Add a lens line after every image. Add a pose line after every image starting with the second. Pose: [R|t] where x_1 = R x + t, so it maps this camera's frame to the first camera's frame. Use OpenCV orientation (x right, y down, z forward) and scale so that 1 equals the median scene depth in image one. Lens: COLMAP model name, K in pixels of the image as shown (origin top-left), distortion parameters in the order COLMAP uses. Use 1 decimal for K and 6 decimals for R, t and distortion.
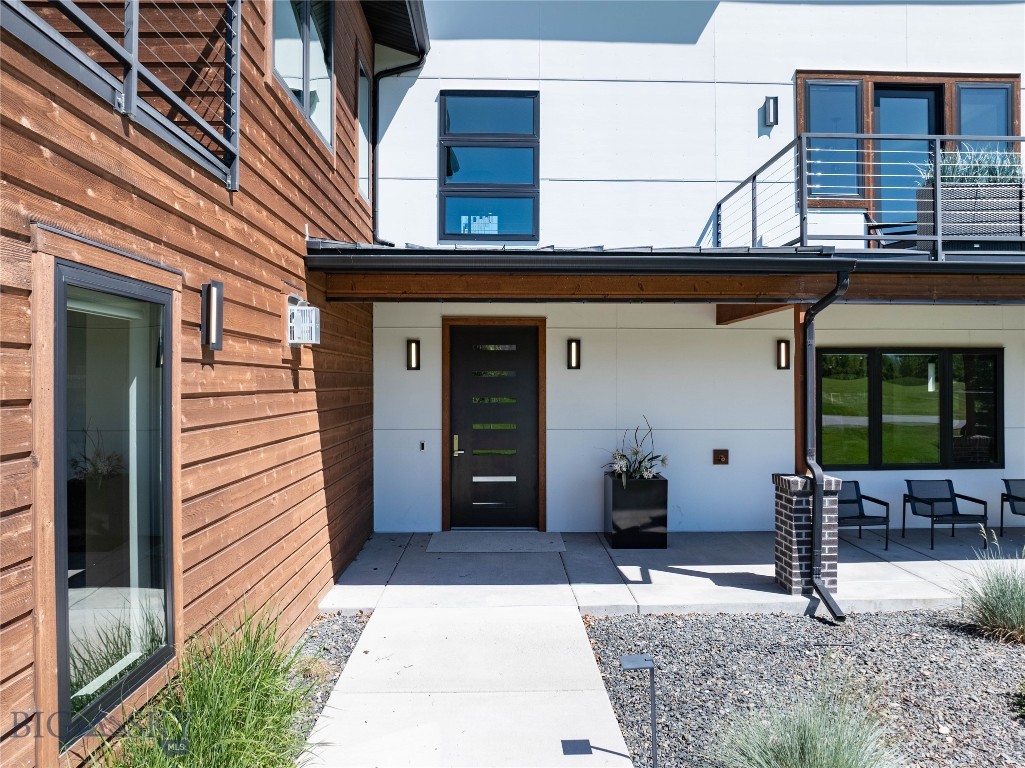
lens RADIAL K [[721.6, 0, 515.0], [0, 721.6, 383.5], [0, 0, 1]] dist [-0.043871, 0.008380]
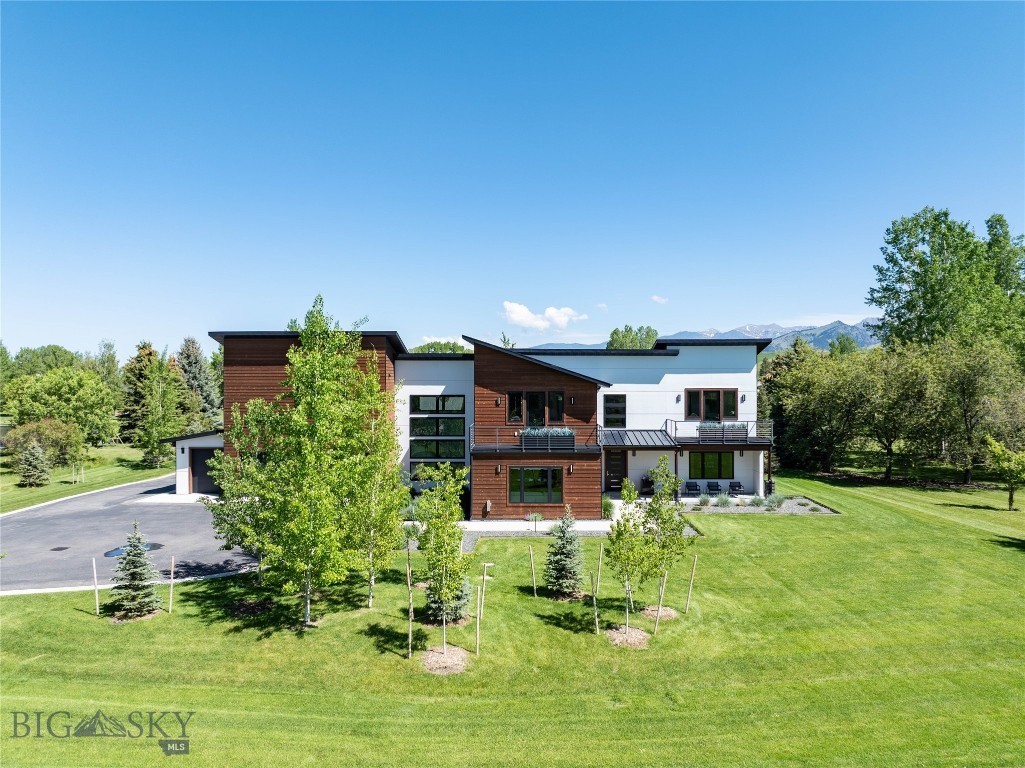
lens RADIAL K [[721.6, 0, 518.5], [0, 721.6, 378.3], [0, 0, 1]] dist [-0.043871, 0.008380]
pose [[0.998791, -0.000616, -0.049163, -0.436487], [0.000138, 0.999953, -0.009722, -0.482829], [0.049167, 0.009704, 0.998743, -3.677592]]
